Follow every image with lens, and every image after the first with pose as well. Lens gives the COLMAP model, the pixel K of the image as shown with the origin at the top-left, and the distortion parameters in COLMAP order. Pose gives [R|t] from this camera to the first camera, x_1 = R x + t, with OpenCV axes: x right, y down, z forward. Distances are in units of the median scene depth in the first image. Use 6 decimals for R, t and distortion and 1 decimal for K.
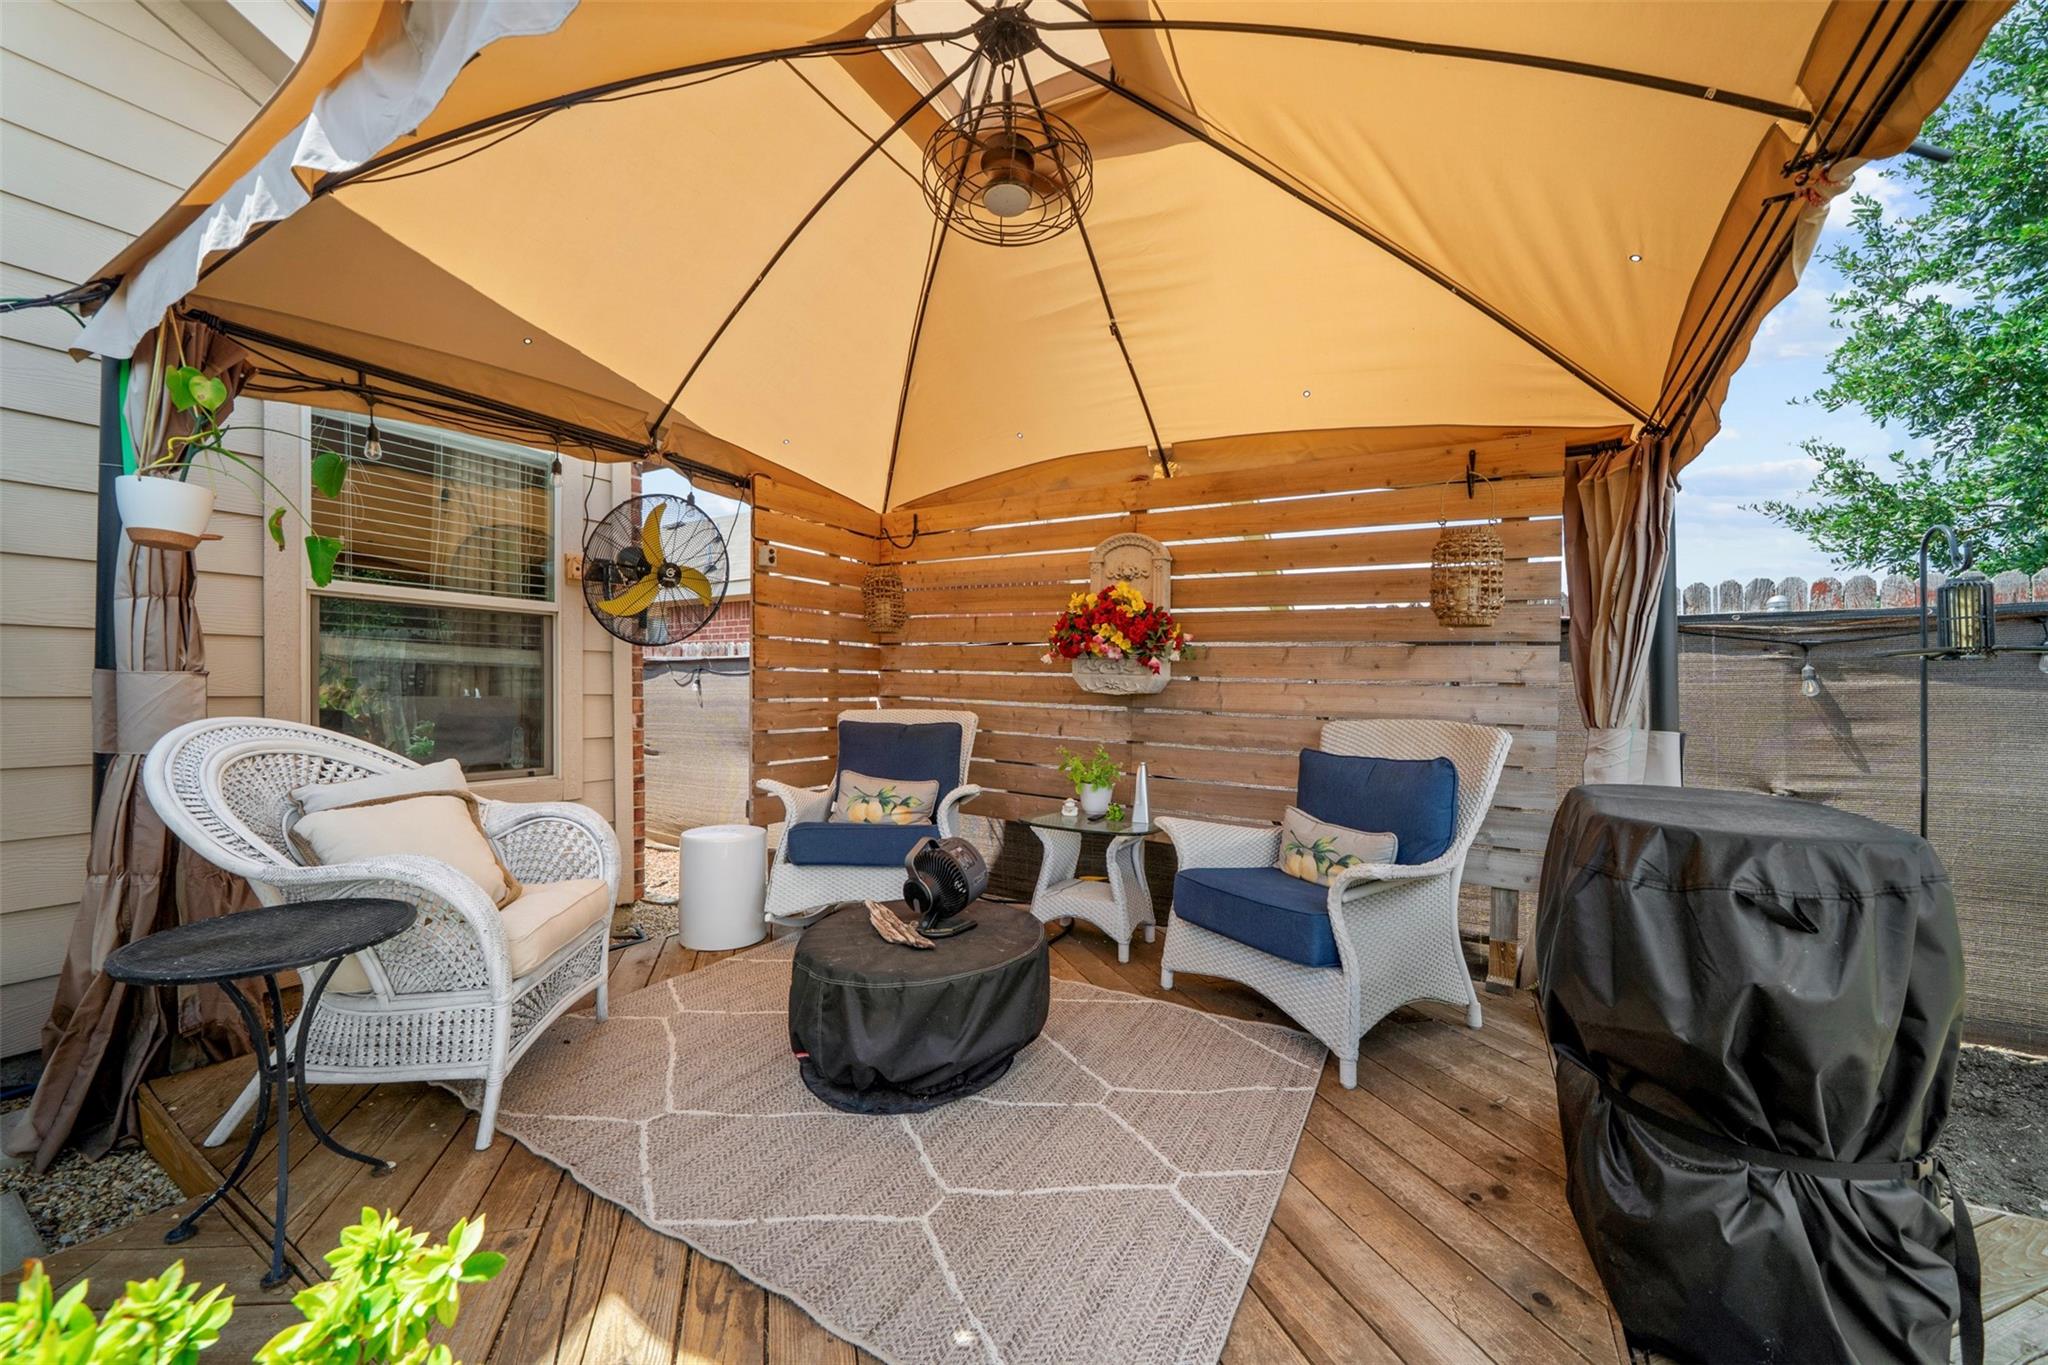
lens RADIAL K [[787.6, 0, 1030.0], [0, 787.6, 686.4], [0, 0, 1]] dist [-0.002772, -0.000996]
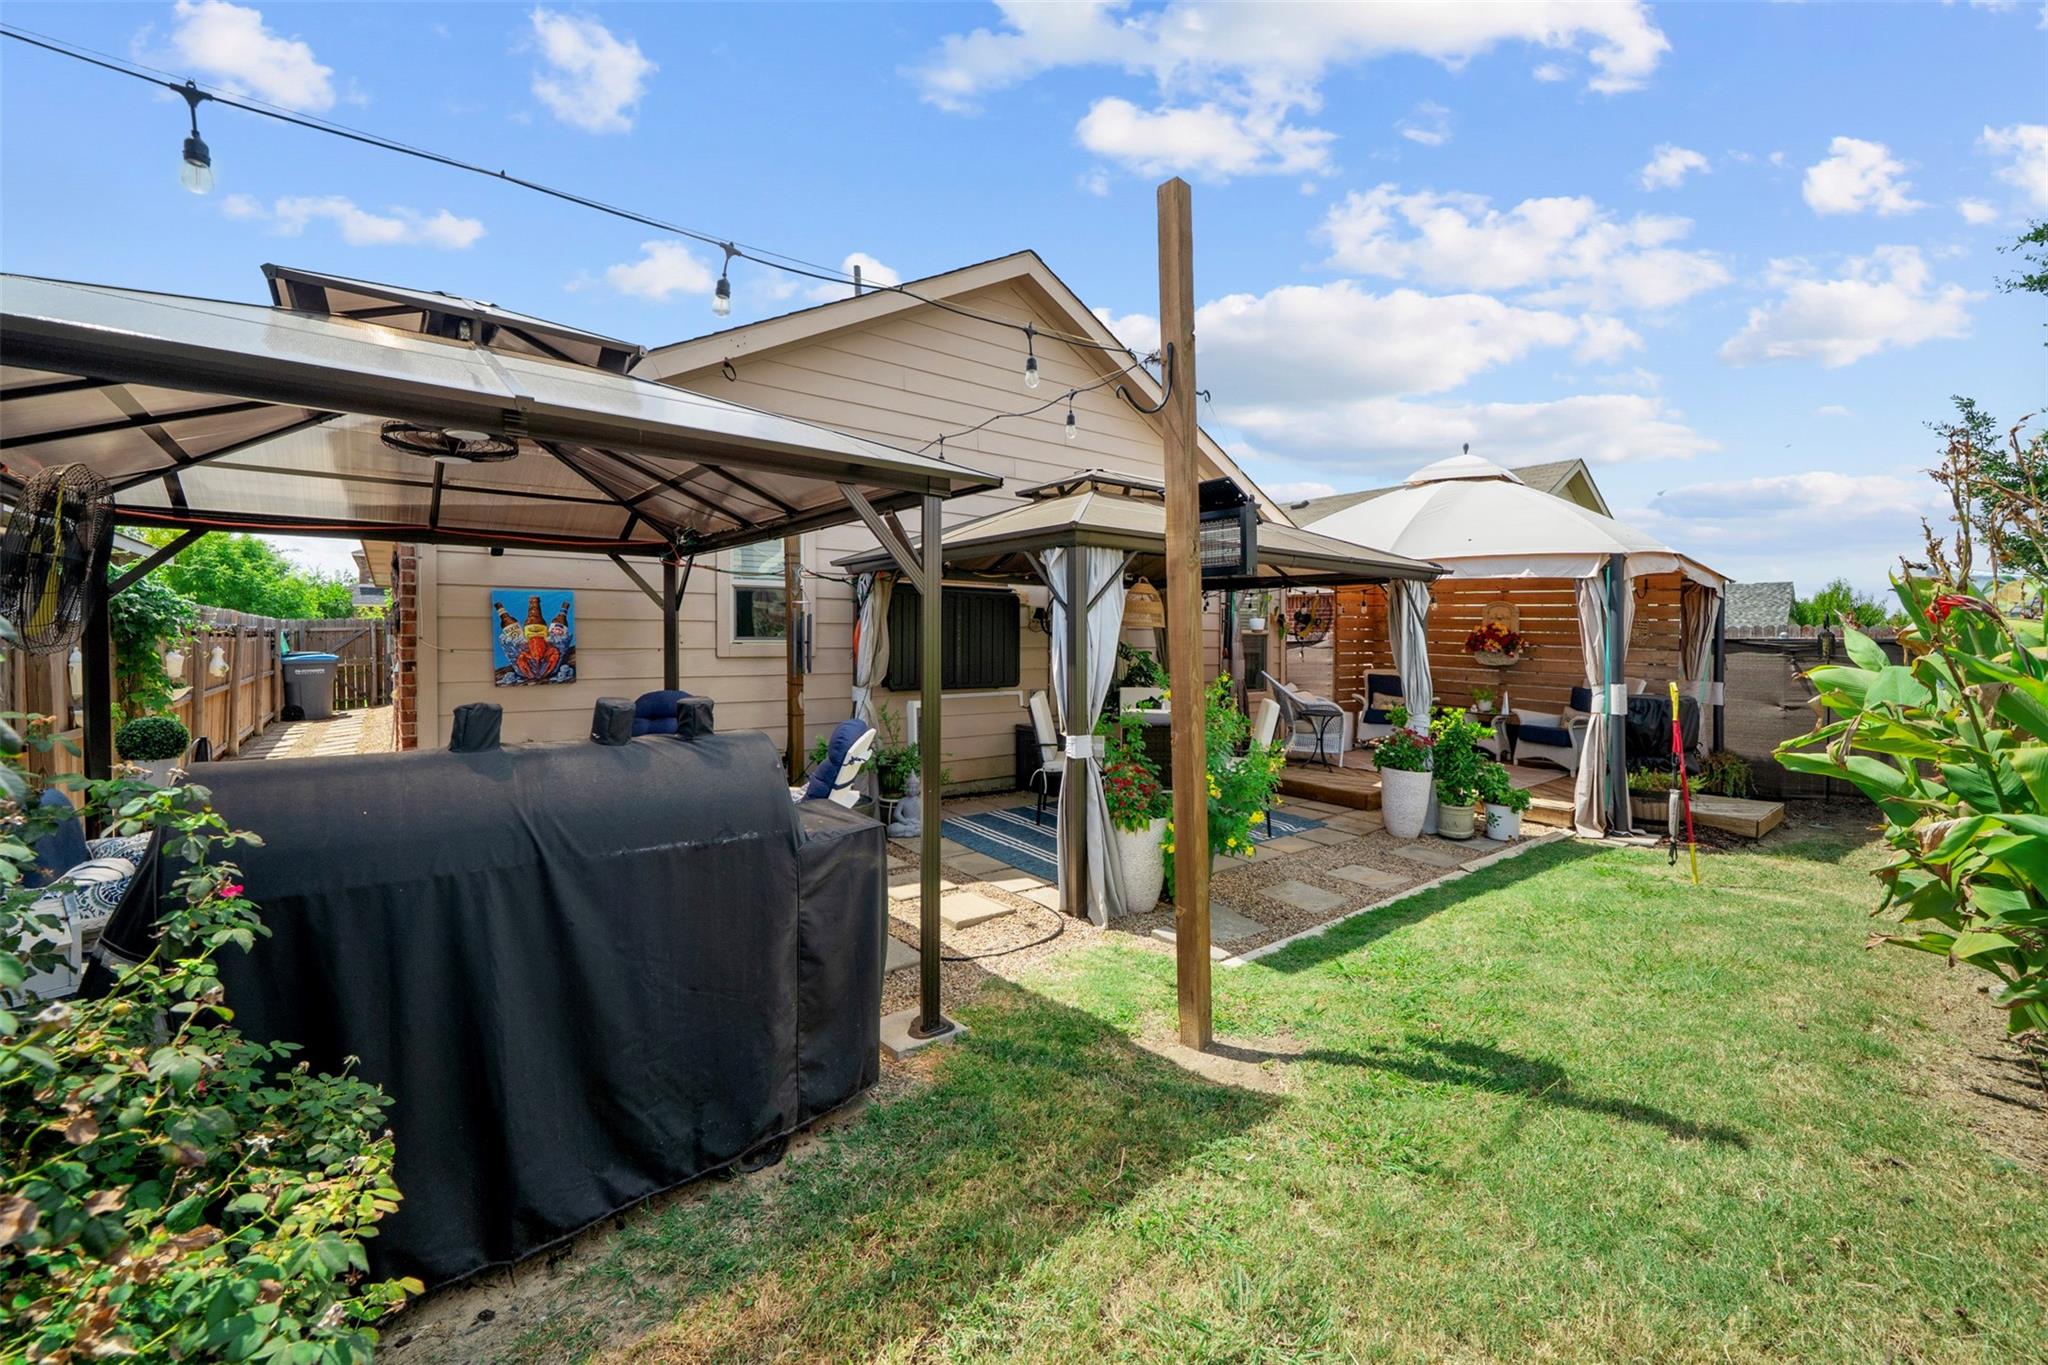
lens RADIAL K [[787.6, 0, 1035.7], [0, 787.6, 657.7], [0, 0, 1]] dist [-0.002772, -0.000996]
pose [[0.930827, 0.008191, -0.365368, -0.332615], [0.000231, 0.999735, 0.023001, -0.071109], [0.365459, -0.021494, 0.930579, -1.863248]]
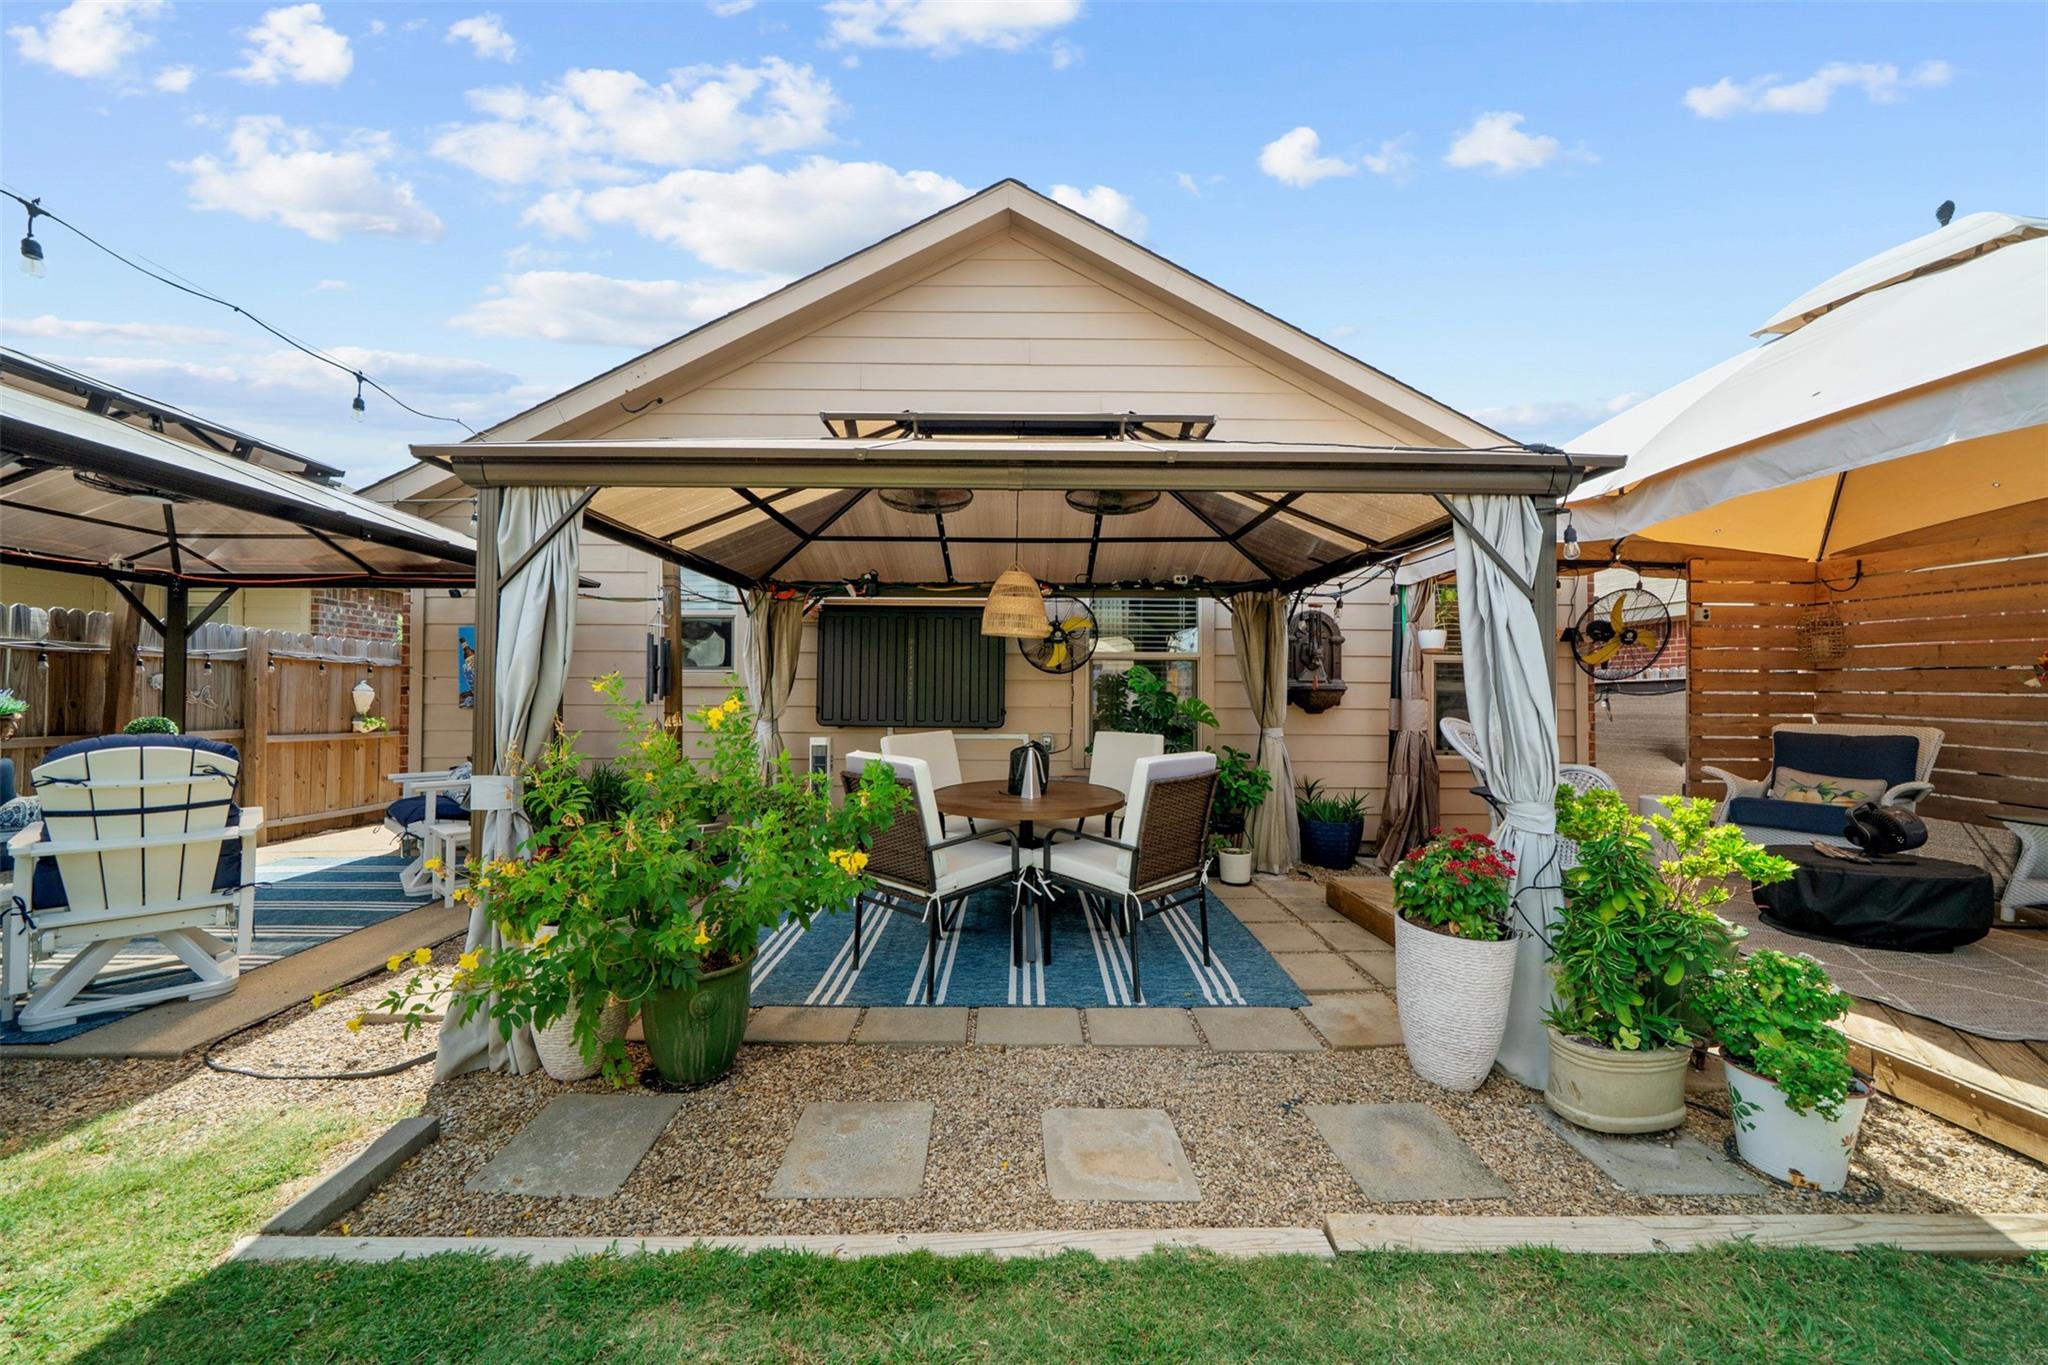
lens RADIAL K [[718.2, 0, 1017.6], [0, 718.2, 695.9], [0, 0, 1]] dist [-0.002697, -0.000451]
pose [[0.523550, -0.004966, -0.851980, 0.129295], [-0.000123, 0.999983, -0.005905, -0.009621], [0.851995, 0.003196, 0.523540, -0.774724]]
